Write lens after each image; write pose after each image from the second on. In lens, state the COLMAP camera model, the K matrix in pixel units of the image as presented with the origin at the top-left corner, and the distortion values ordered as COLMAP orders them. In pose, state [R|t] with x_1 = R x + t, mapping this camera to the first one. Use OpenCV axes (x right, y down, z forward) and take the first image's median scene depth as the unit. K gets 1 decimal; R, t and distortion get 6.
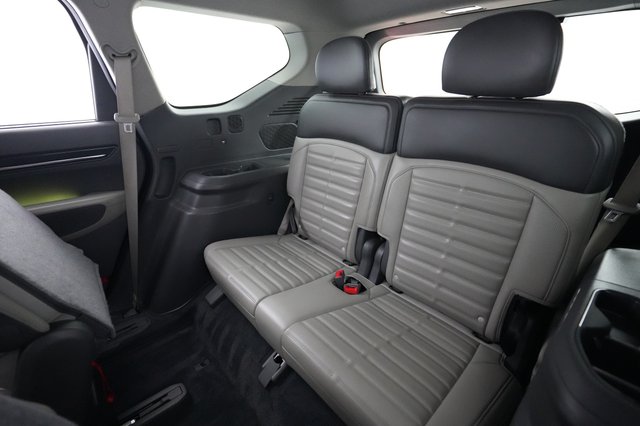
lens RADIAL K [[303.7, 0, 326.1], [0, 303.7, 212.3], [0, 0, 1]] dist [-0.001820, -0.000106]
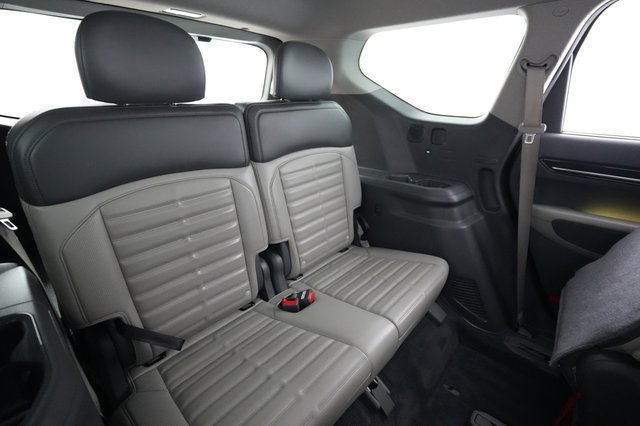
lens RADIAL K [[303.7, 0, 326.1], [0, 303.7, 212.3], [0, 0, 1]] dist [-0.001820, -0.000106]
pose [[-0.125108, -0.363386, 0.923200, -0.712008], [0.376739, 0.843417, 0.383036, -0.325489], [-0.917832, 0.395726, 0.031383, 0.780492]]
